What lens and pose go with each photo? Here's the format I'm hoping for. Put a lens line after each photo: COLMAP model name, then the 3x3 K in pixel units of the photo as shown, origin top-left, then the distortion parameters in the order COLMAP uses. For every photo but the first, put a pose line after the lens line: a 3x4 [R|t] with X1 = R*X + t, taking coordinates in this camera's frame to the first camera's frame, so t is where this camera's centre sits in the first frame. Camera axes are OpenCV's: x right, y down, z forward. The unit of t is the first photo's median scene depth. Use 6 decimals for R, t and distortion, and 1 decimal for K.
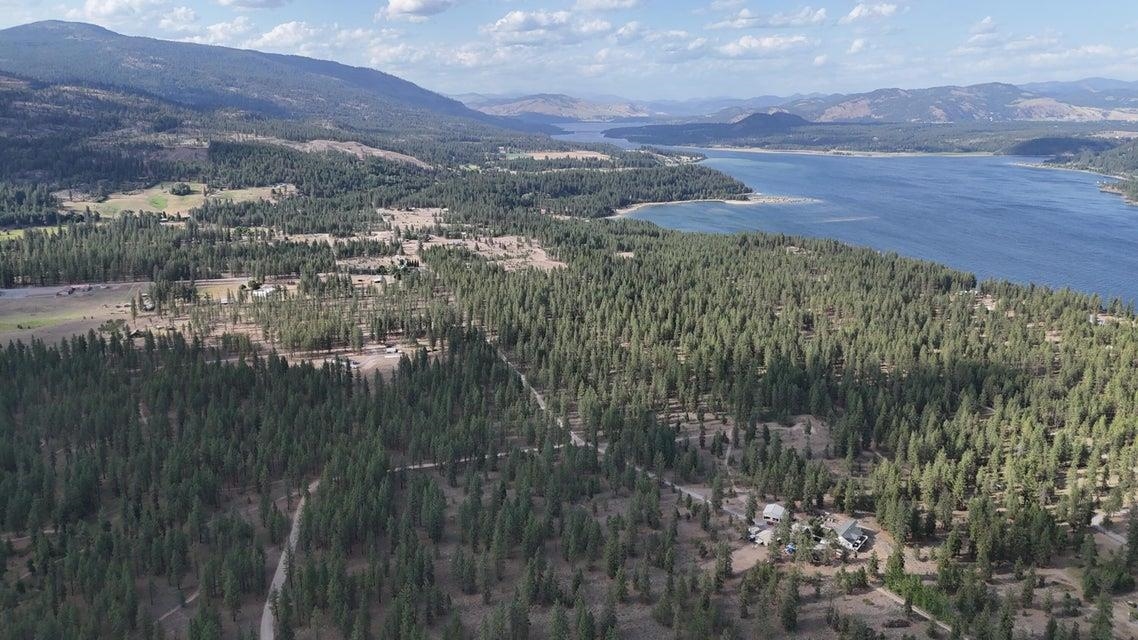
lens RADIAL K [[814.6, 0, 569.0], [0, 814.6, 320.0], [0, 0, 1]] dist [0.099239, -0.149594]
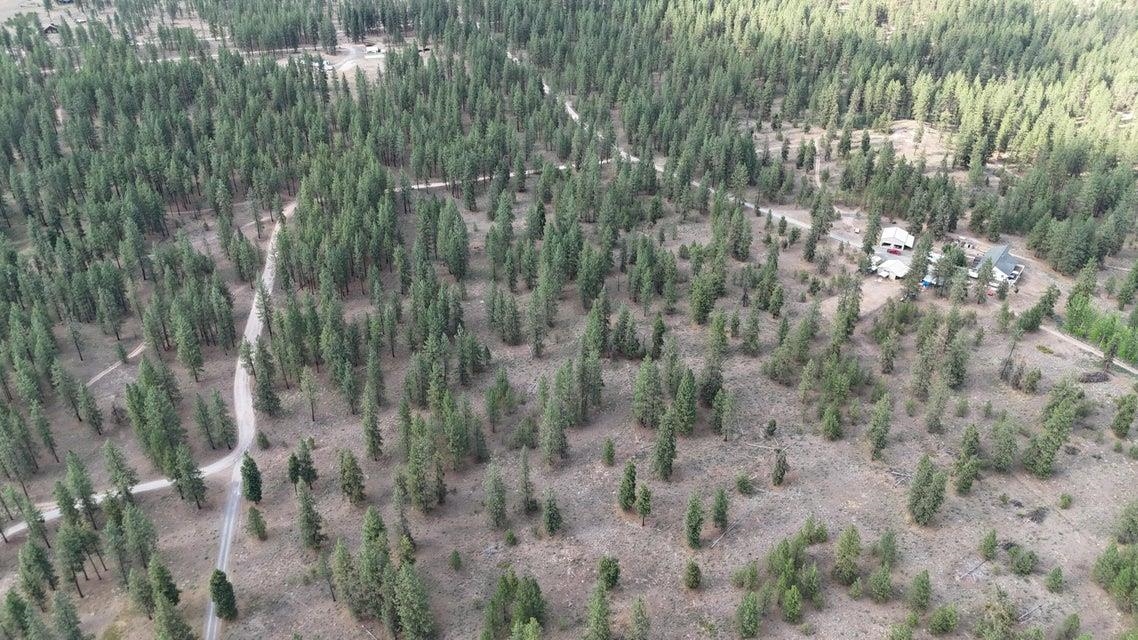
lens RADIAL K [[834.7, 0, 569.0], [0, 834.7, 320.0], [0, 0, 1]] dist [0.090719, -0.084406]
pose [[0.999922, -0.008163, 0.009406, -0.062852], [0.004892, 0.951964, 0.306170, 0.064758], [-0.011454, -0.306100, 0.951931, 0.232569]]
